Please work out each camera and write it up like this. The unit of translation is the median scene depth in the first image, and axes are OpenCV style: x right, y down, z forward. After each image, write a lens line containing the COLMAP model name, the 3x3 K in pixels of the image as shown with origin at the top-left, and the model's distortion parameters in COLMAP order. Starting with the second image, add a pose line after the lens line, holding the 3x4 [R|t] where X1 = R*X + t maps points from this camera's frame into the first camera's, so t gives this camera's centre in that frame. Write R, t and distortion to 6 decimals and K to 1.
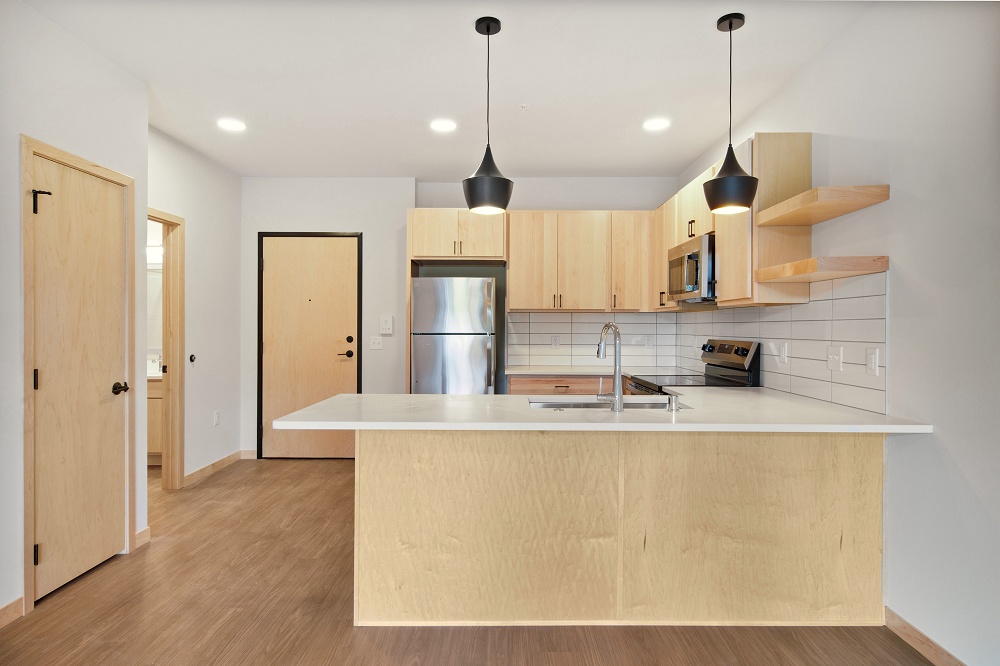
lens RADIAL K [[569.4, 0, 498.5], [0, 569.4, 327.1], [0, 0, 1]] dist [0.003898, -0.000826]
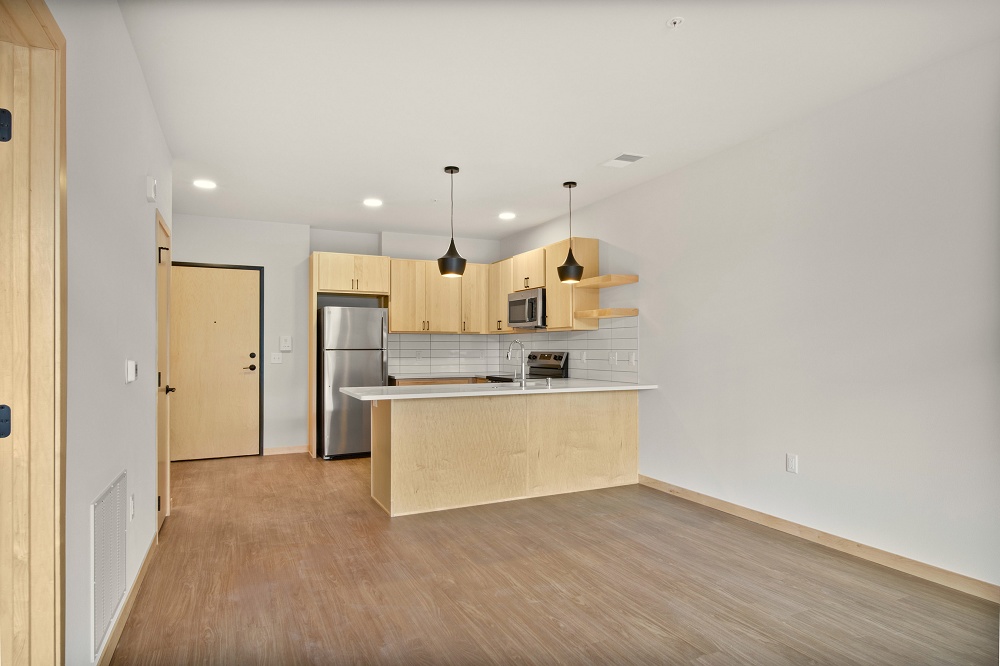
lens RADIAL K [[569.4, 0, 504.3], [0, 569.4, 339.2], [0, 0, 1]] dist [0.003898, -0.000826]
pose [[0.899860, 0.001268, 0.436178, -0.466590], [0.005455, 0.999885, -0.014161, 0.011202], [-0.436145, 0.015122, 0.899749, -0.466071]]
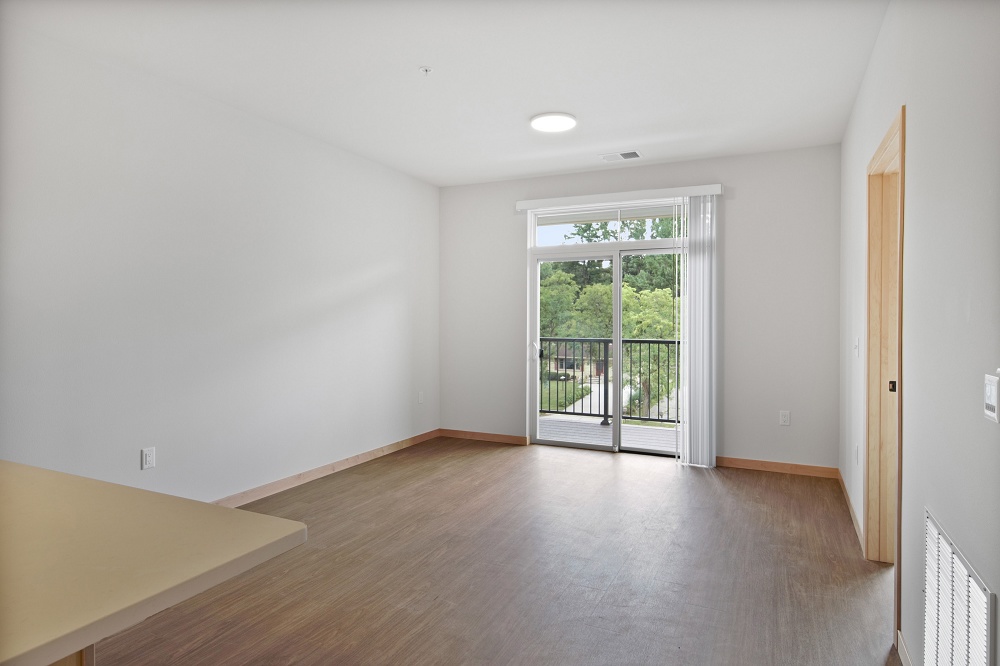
lens RADIAL K [[569.4, 0, 503.1], [0, 569.4, 328.8], [0, 0, 1]] dist [0.003898, -0.000826]
pose [[-0.899160, -0.006135, 0.437577, -0.454601], [0.005343, 0.999673, 0.024996, -0.012536], [-0.437587, 0.024813, -0.898834, 1.586659]]
